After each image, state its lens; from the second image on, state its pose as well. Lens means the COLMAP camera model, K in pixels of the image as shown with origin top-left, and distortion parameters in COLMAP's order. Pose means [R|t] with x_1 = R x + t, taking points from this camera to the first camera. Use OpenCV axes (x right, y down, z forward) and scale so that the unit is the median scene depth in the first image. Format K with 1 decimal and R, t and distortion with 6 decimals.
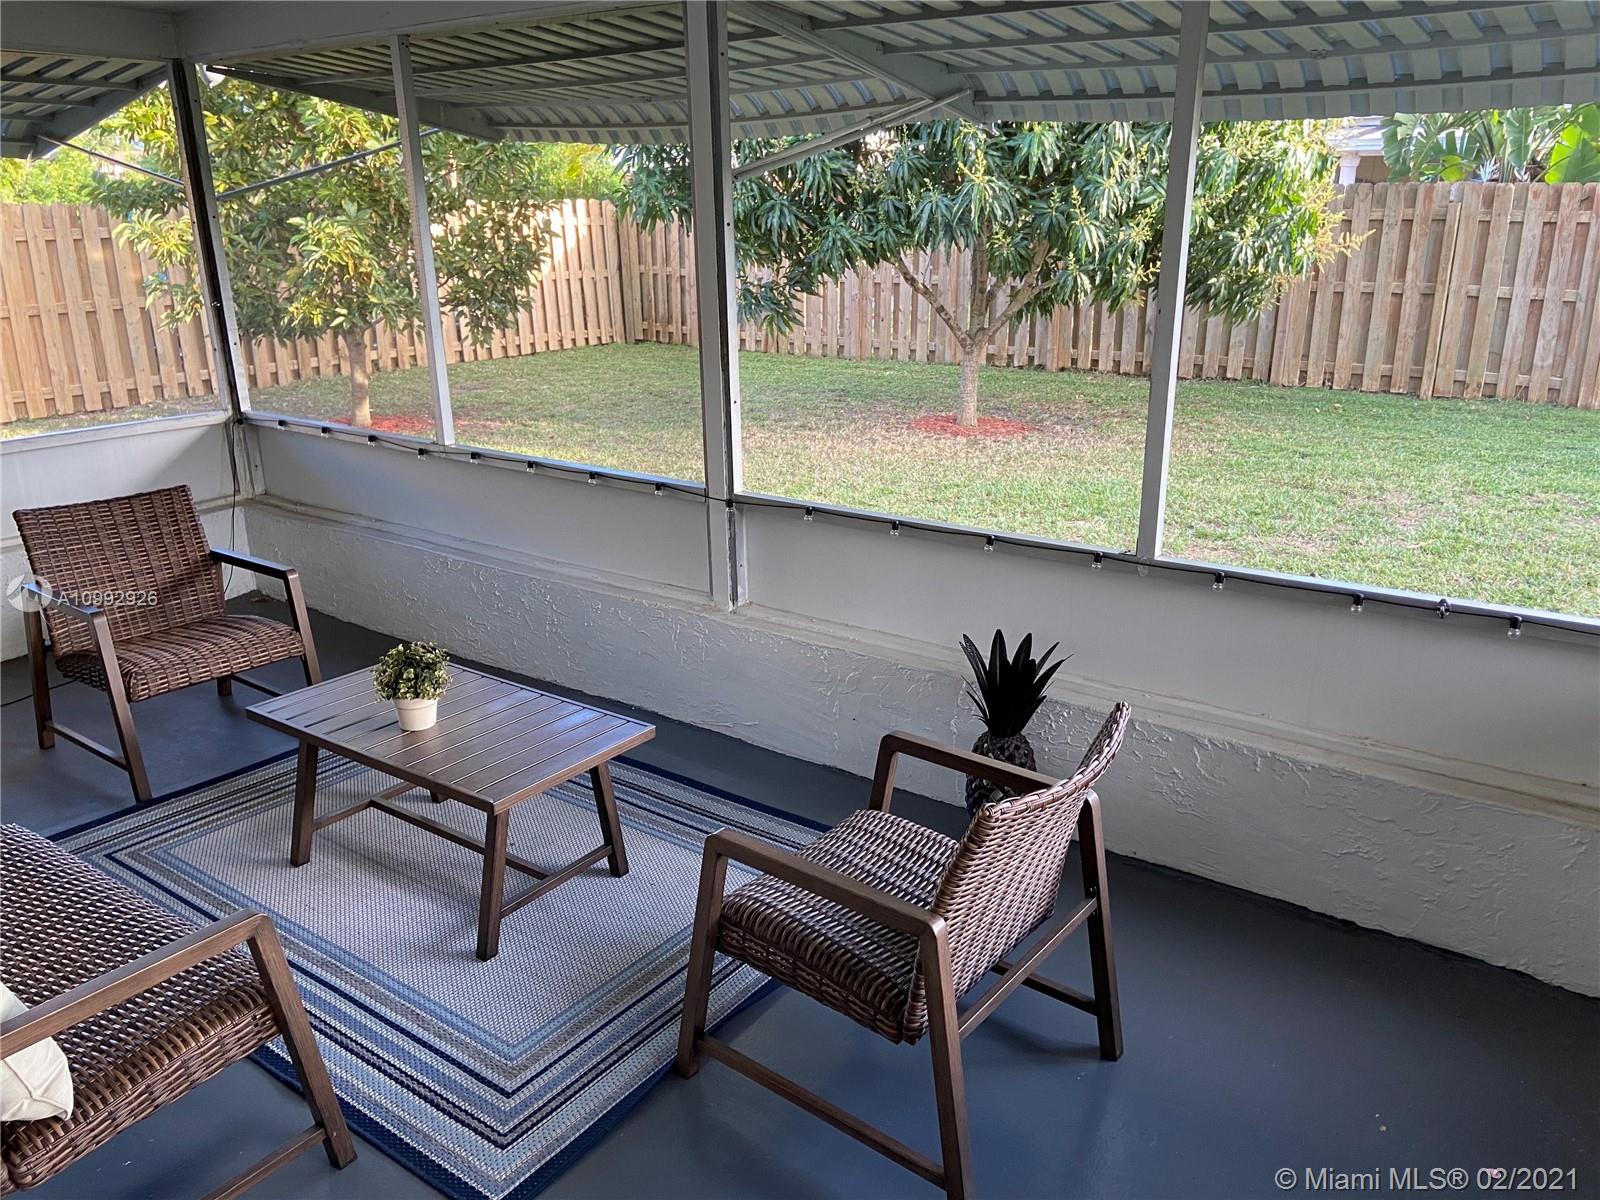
lens RADIAL K [[1209.6, 0, 800.0], [0, 1209.6, 600.0], [0, 0, 1]] dist [0.028281, -0.008282]
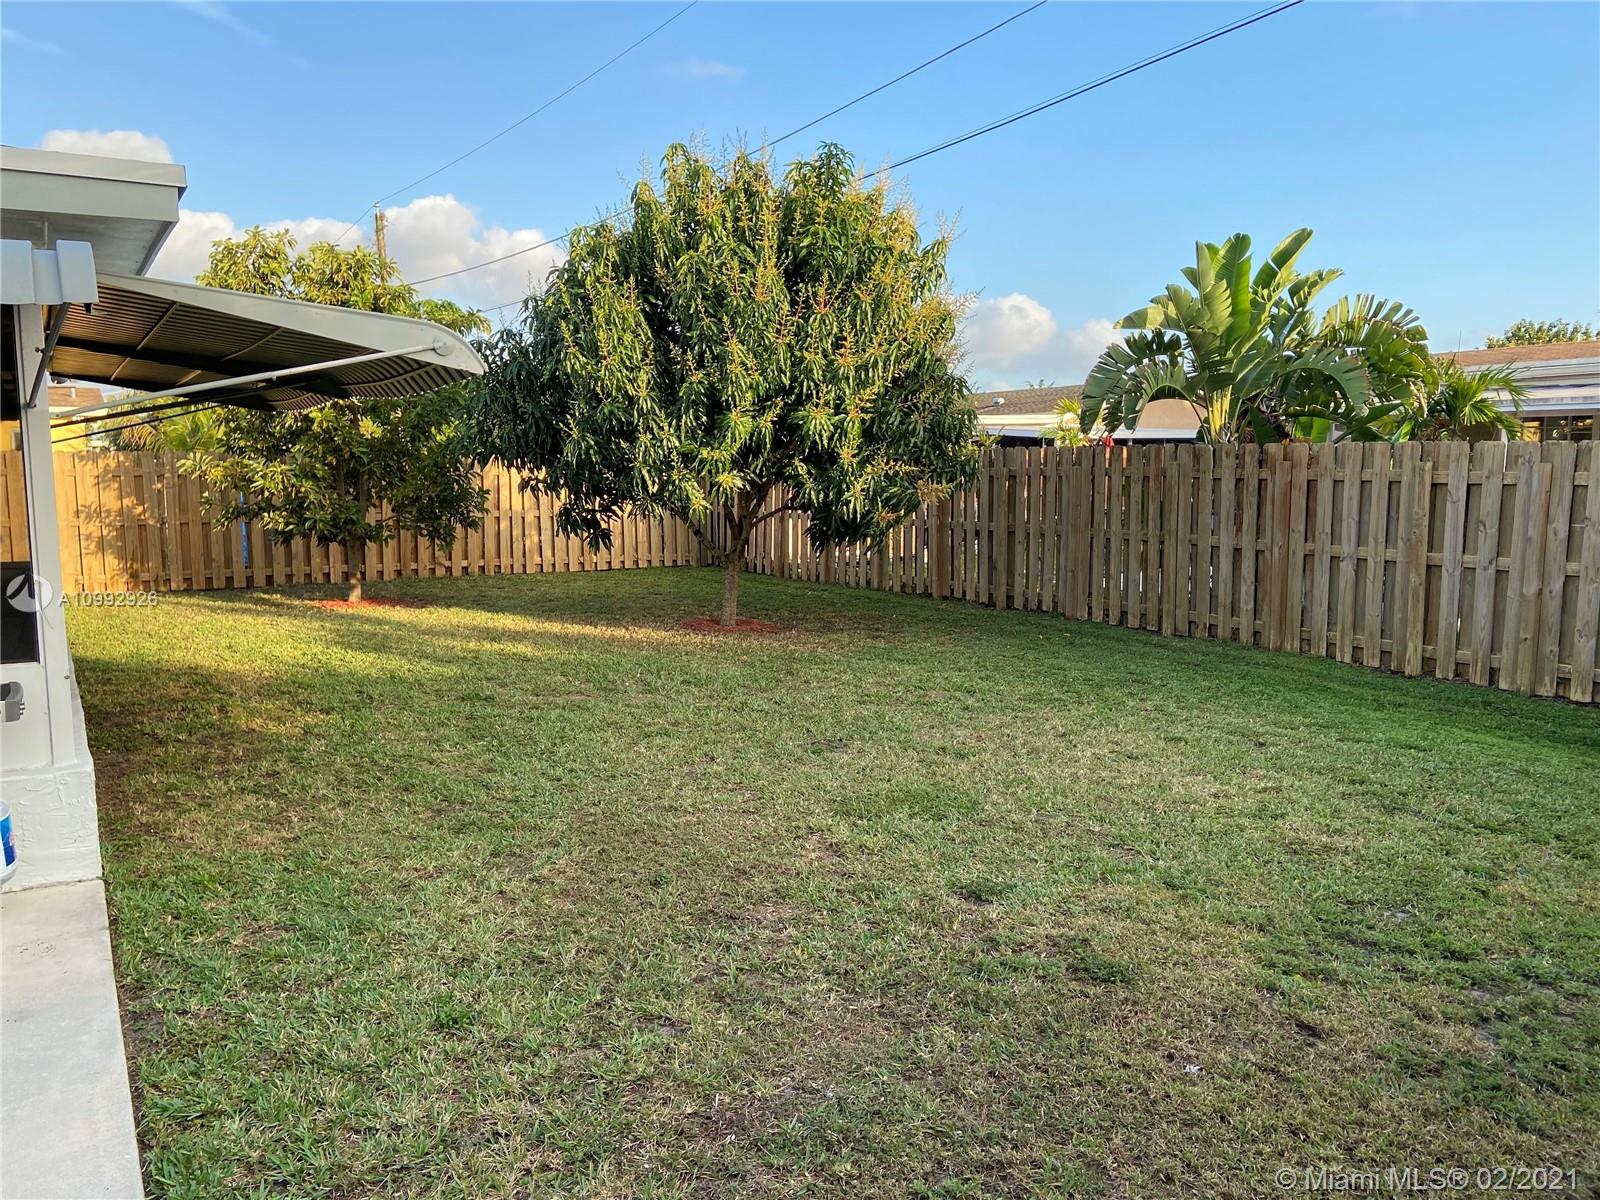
lens RADIAL K [[1209.6, 0, 800.0], [0, 1209.6, 600.0], [0, 0, 1]] dist [0.028281, -0.008282]
pose [[0.921178, 0.052076, -0.385640, 0.627665], [-0.128119, 0.976341, -0.174194, 0.029537], [0.367445, 0.209872, 0.906056, -0.083670]]
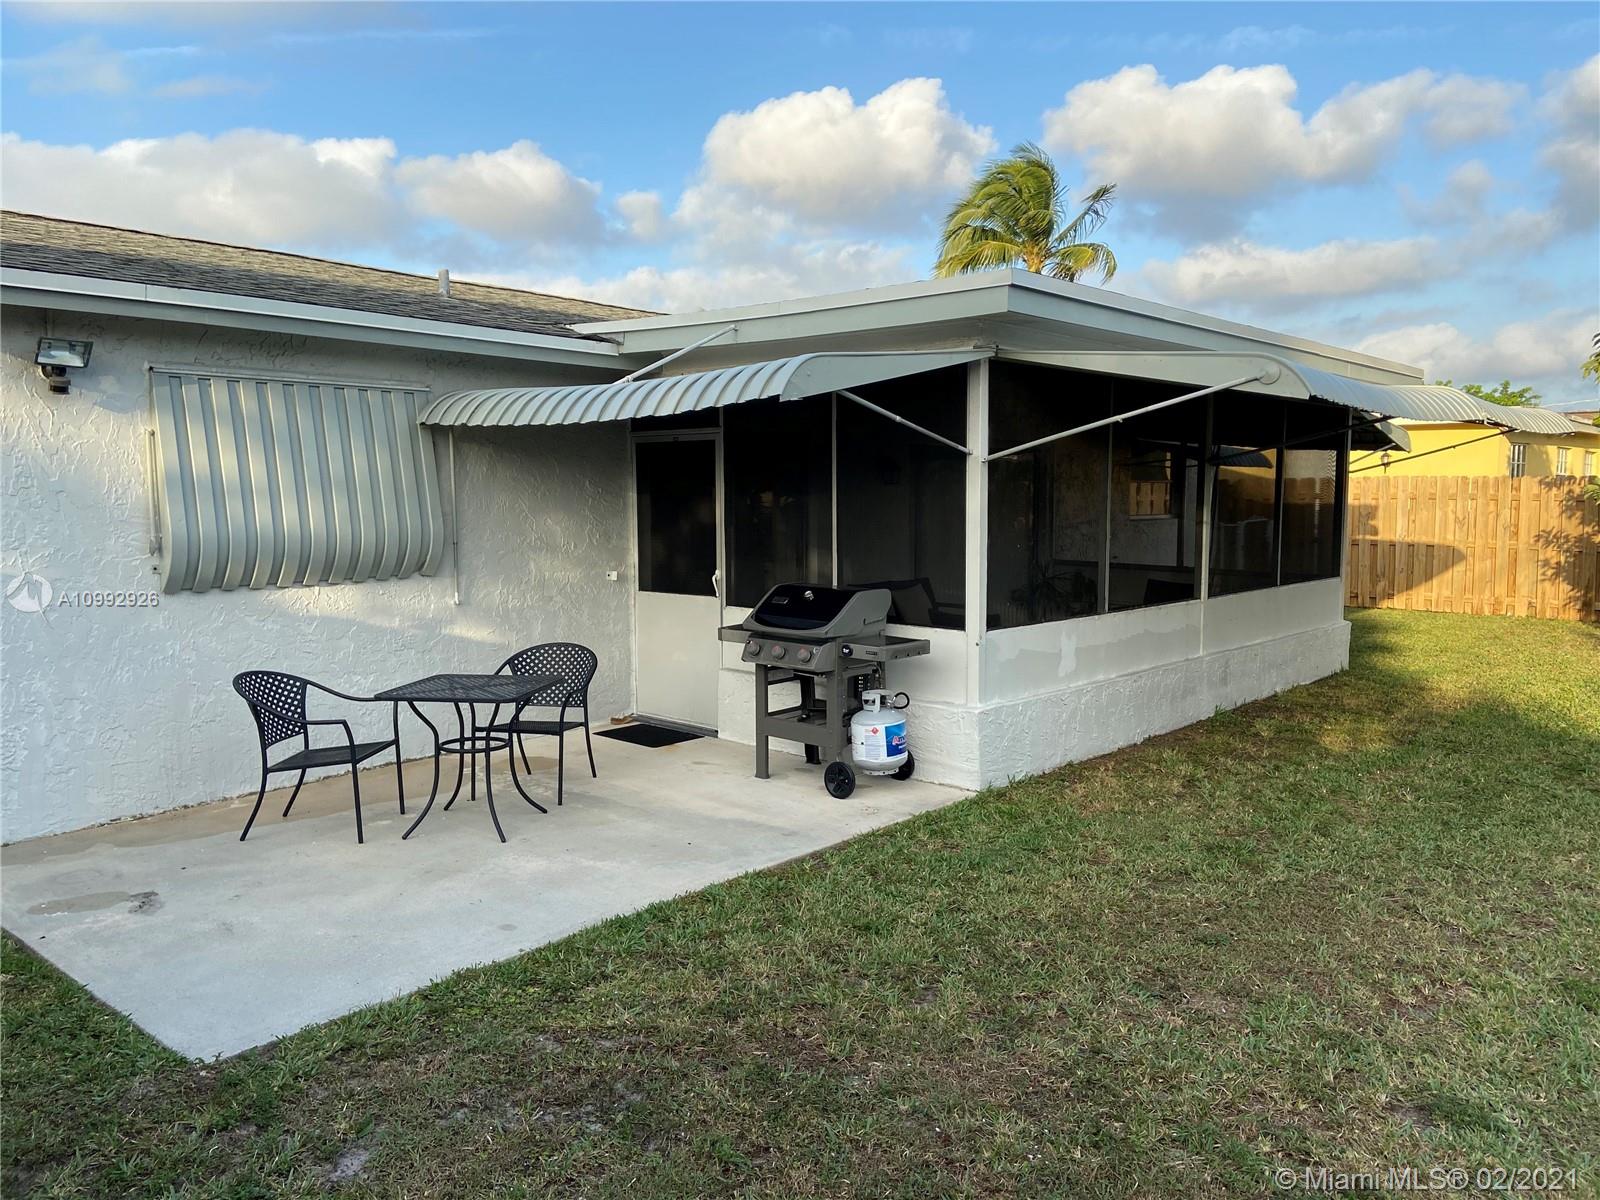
lens RADIAL K [[1209.6, 0, 800.0], [0, 1209.6, 600.0], [0, 0, 1]] dist [0.028281, -0.008282]
pose [[-0.115006, 0.103267, -0.987983, 0.834721], [-0.311380, 0.940709, 0.134572, -0.065292], [0.943301, 0.323115, -0.076032, 0.192432]]
